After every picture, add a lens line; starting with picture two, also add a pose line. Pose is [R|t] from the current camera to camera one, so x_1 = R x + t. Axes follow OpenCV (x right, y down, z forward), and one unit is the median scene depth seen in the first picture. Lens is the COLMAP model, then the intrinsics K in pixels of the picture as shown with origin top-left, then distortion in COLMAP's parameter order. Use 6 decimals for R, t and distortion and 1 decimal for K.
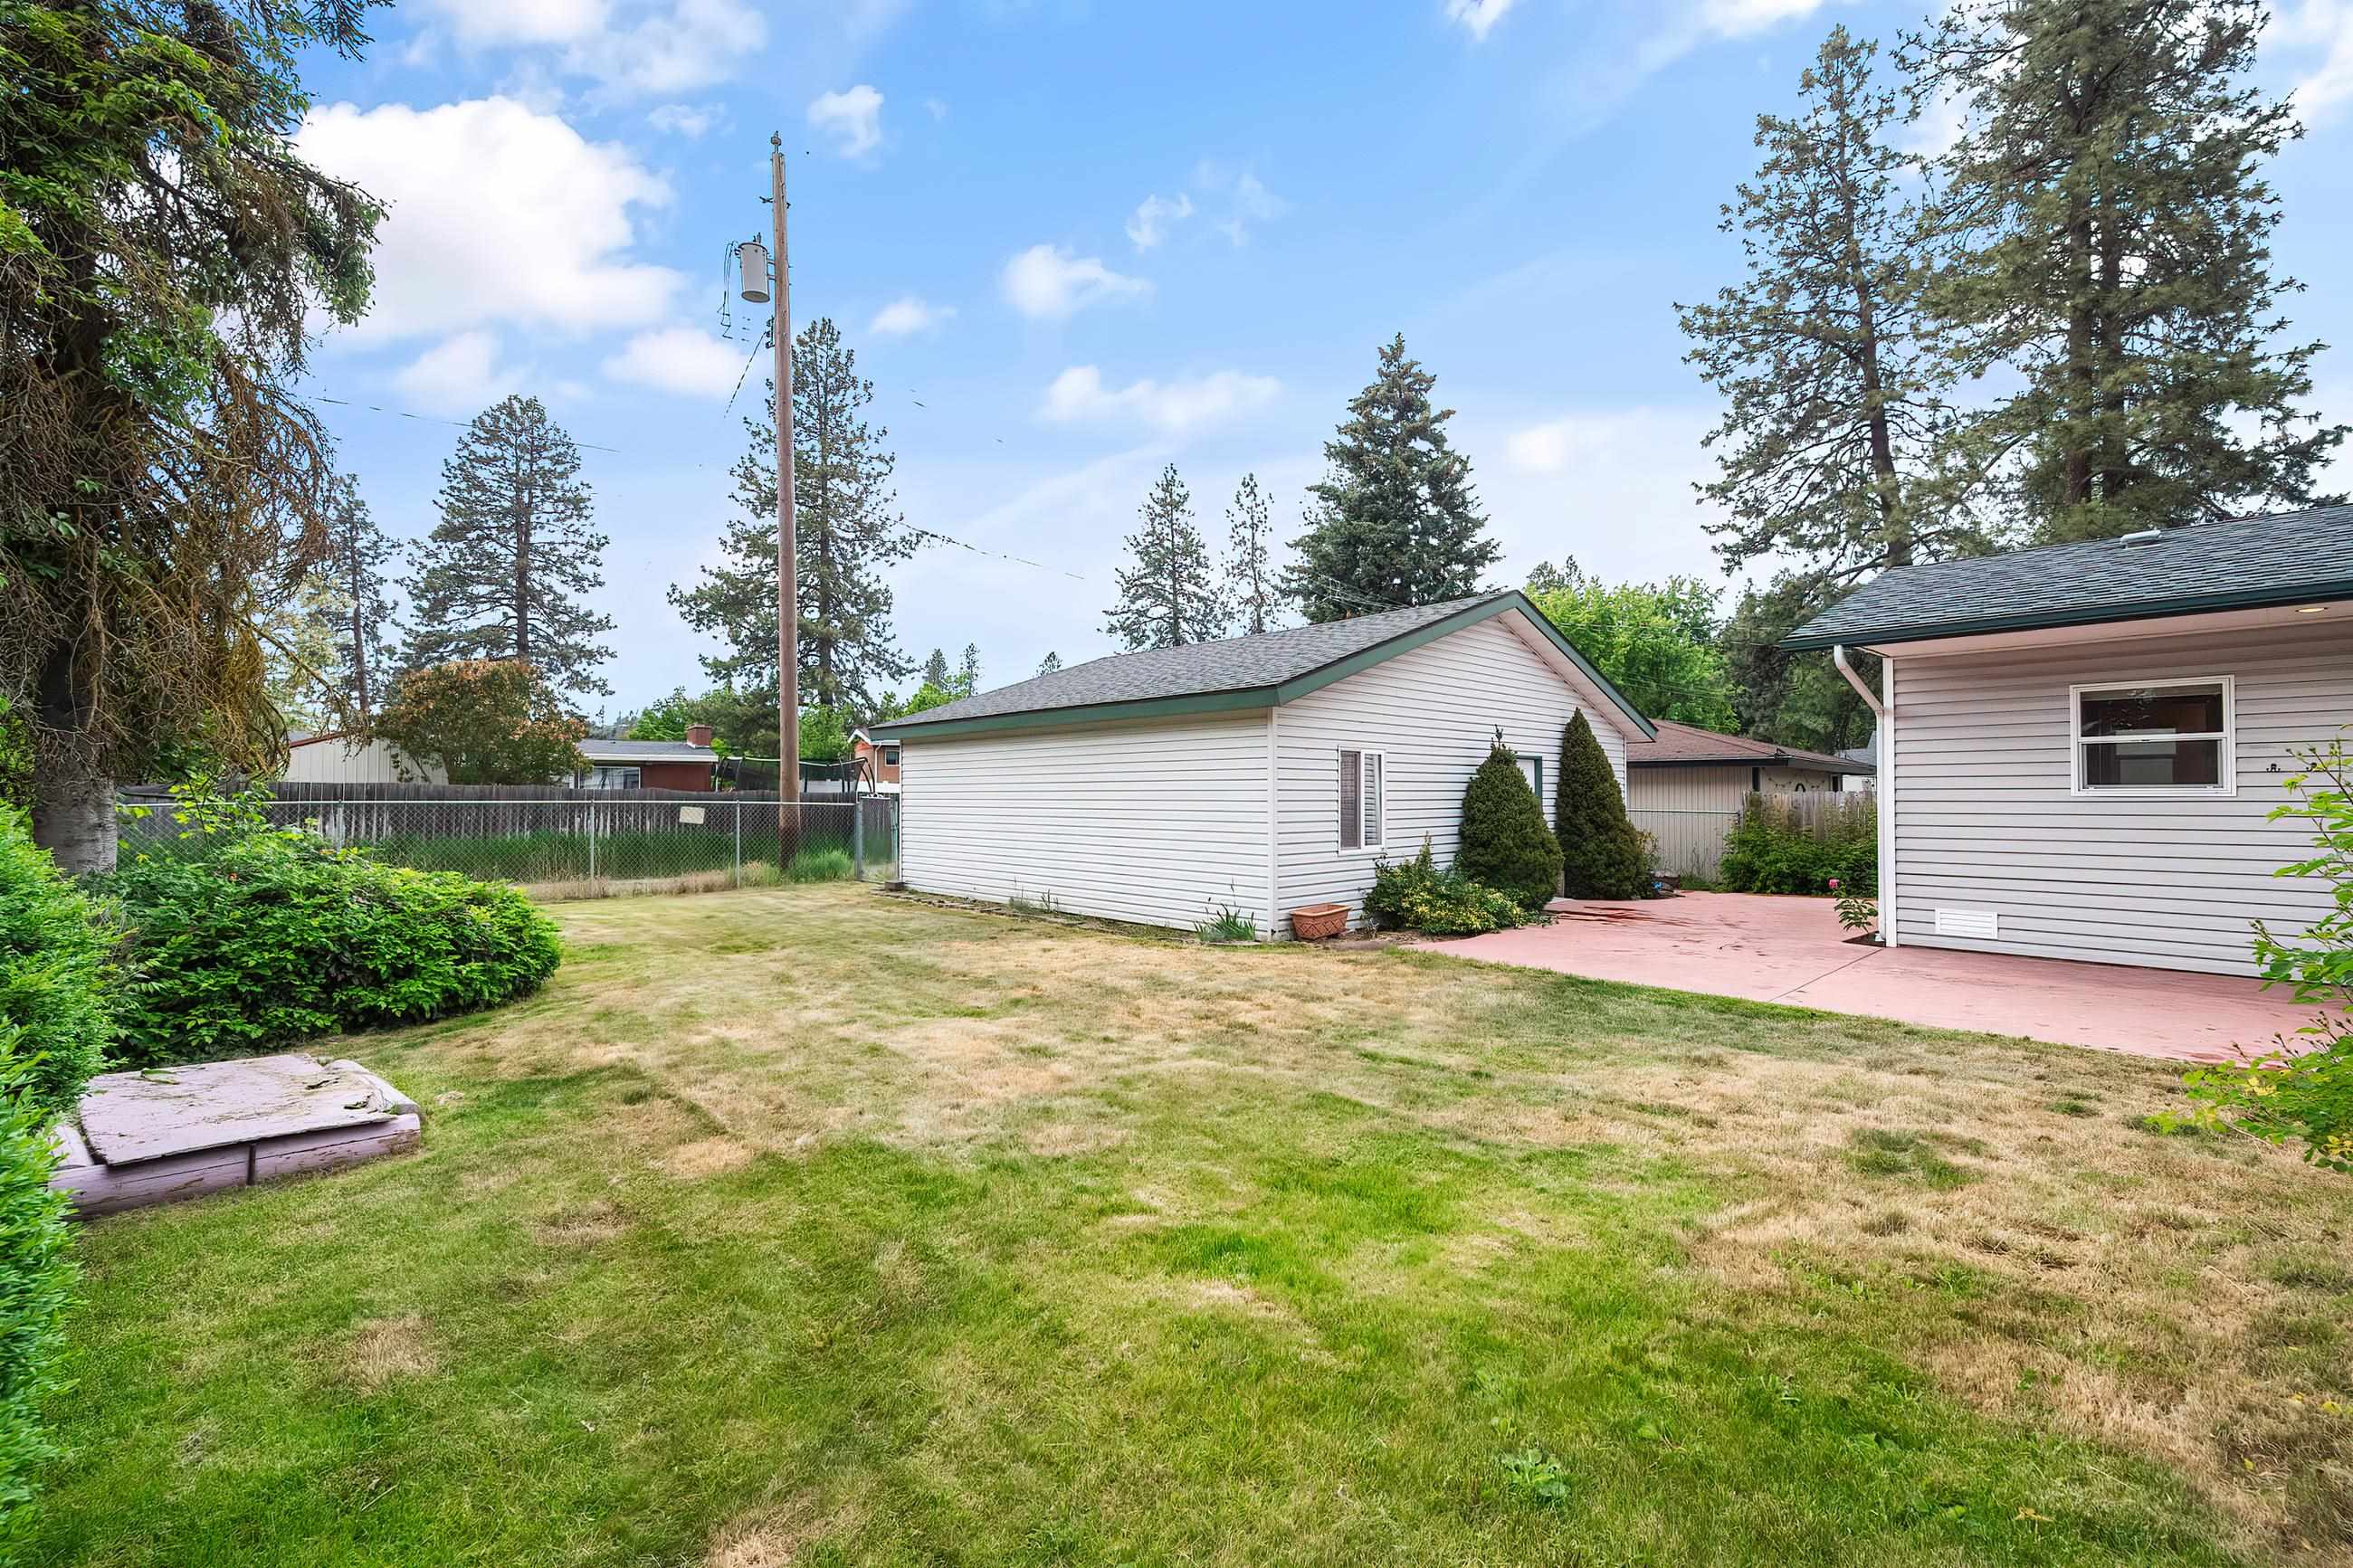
lens RADIAL K [[980.1, 0, 1176.5], [0, 980.1, 784.0], [0, 0, 1]] dist [-0.001015, -0.000149]
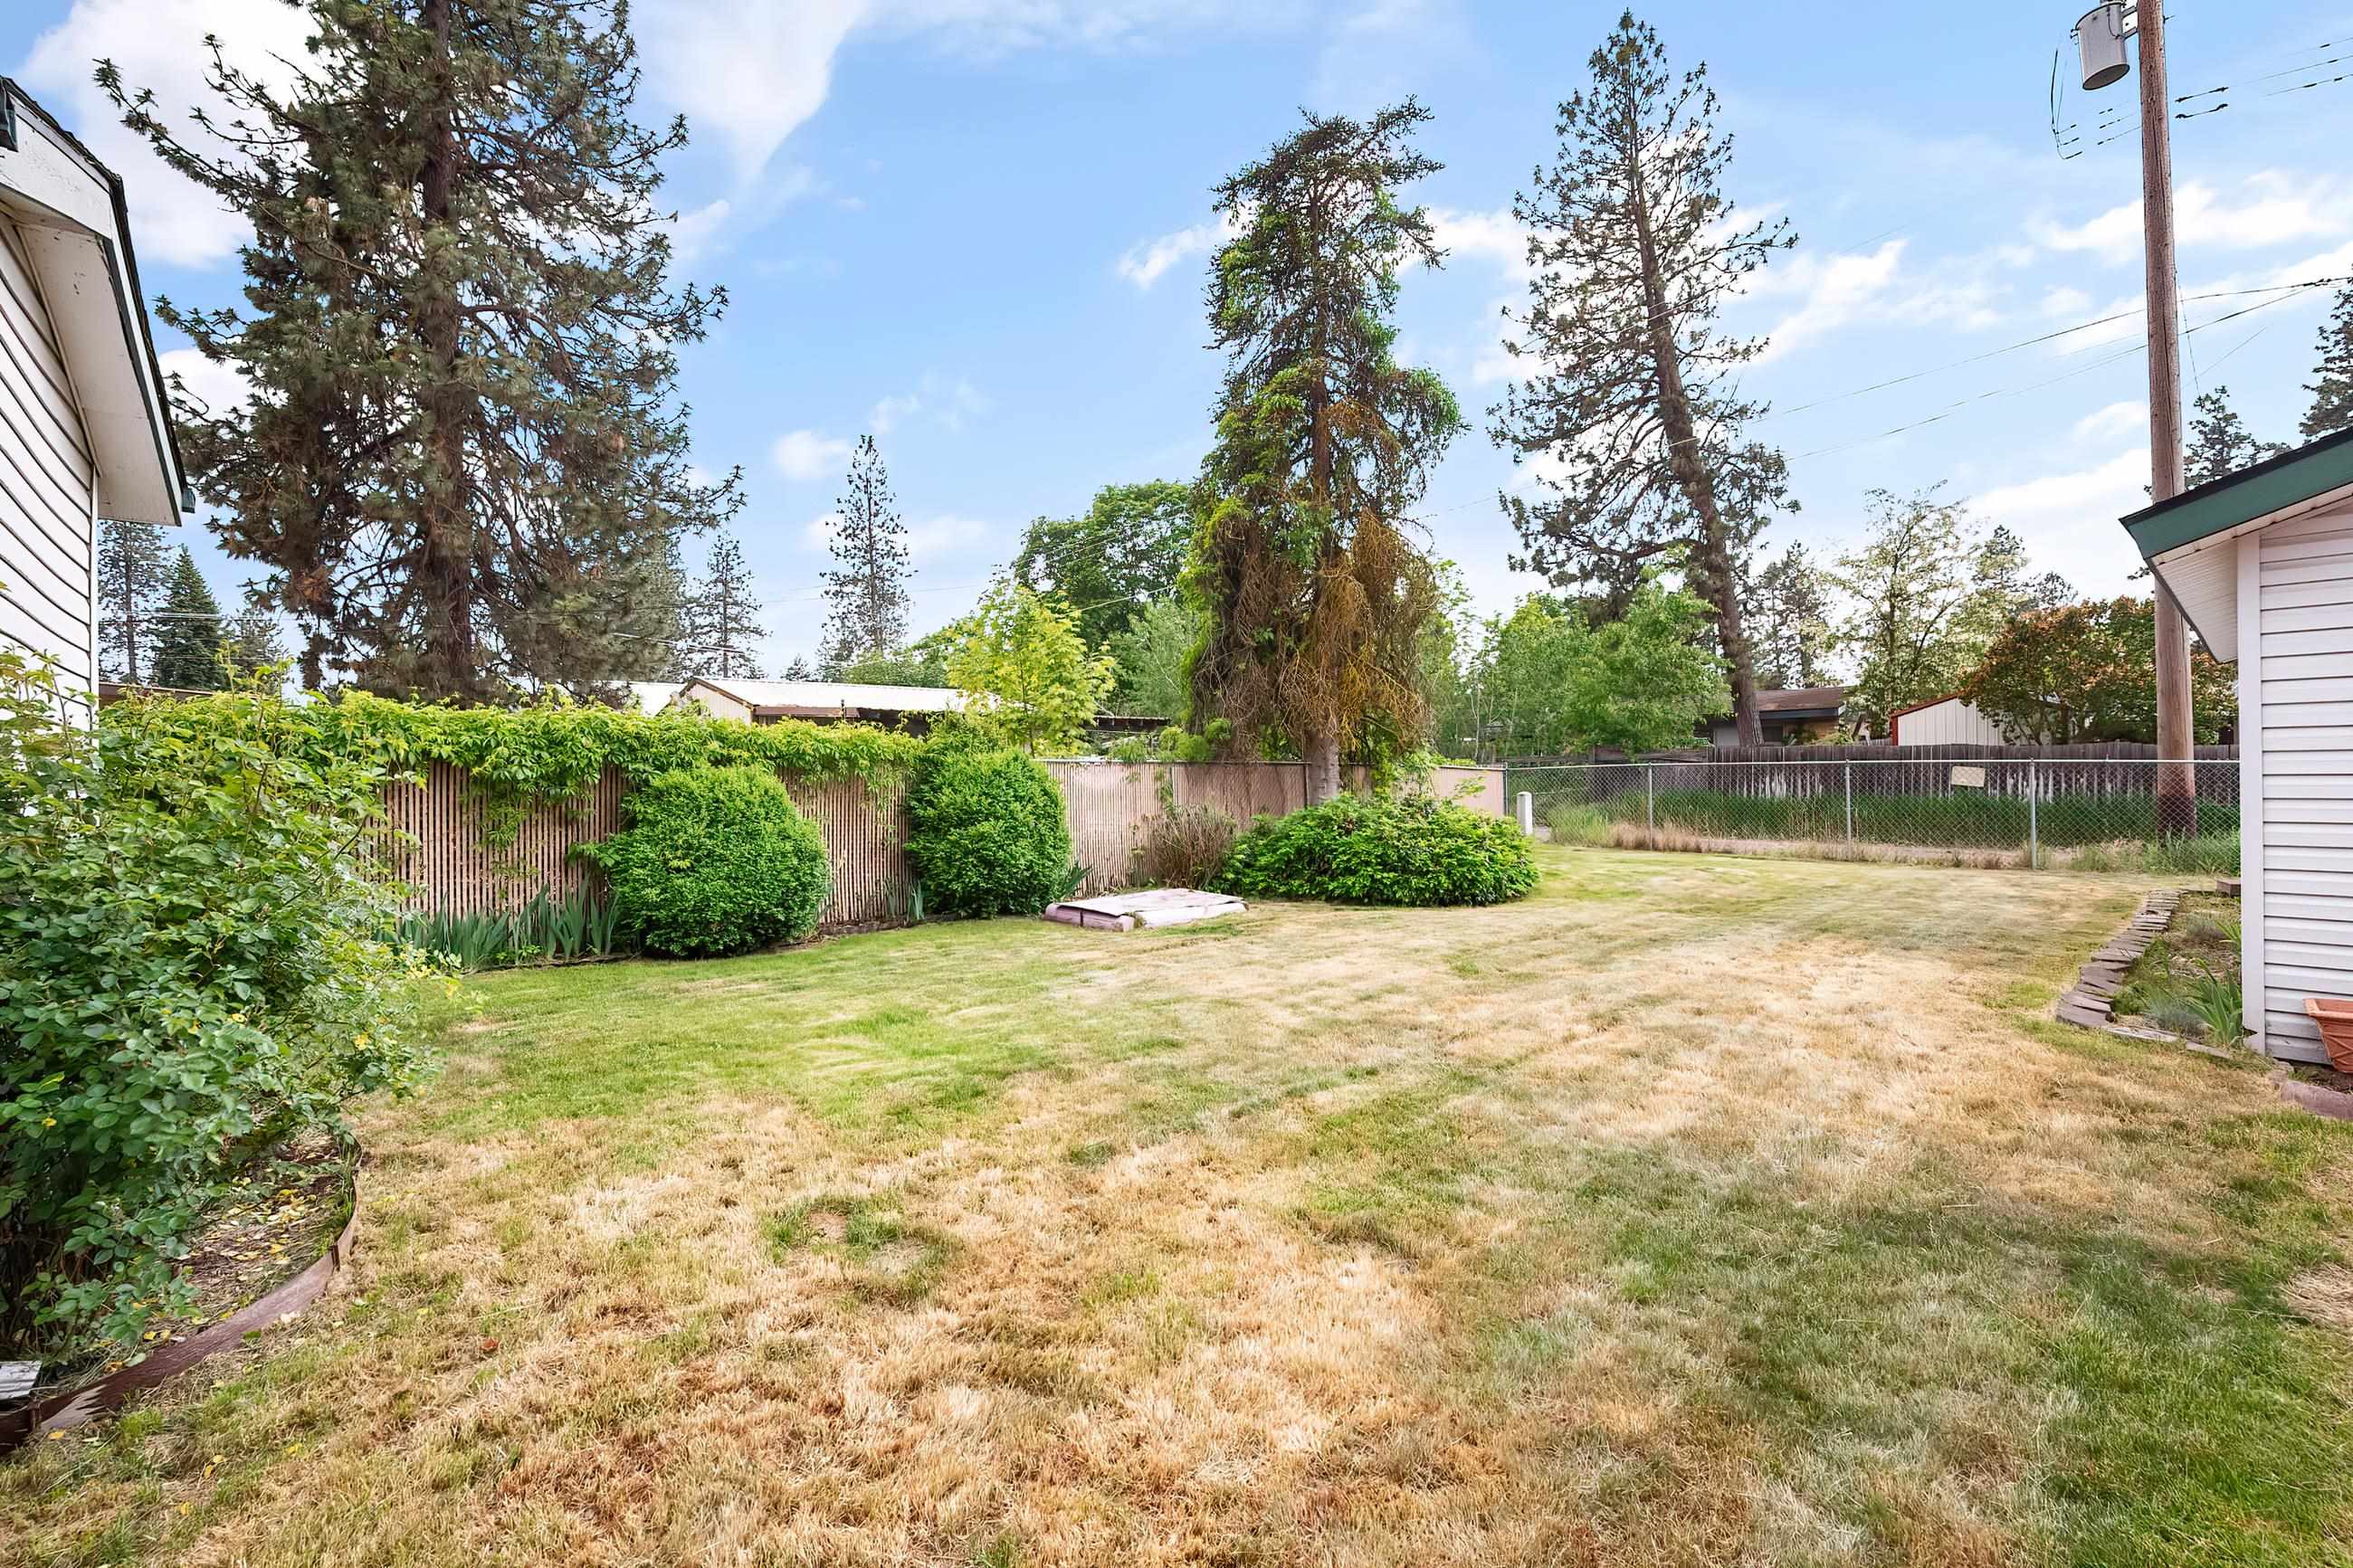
lens RADIAL K [[1030.2, 0, 1191.2], [0, 1030.2, 777.9], [0, 0, 1]] dist [0.002897, 0.000347]
pose [[-0.014134, 0.007903, -0.999869, 0.430088], [0.026297, 0.999626, 0.007529, 0.009610], [0.999554, -0.026187, -0.014337, 0.360255]]
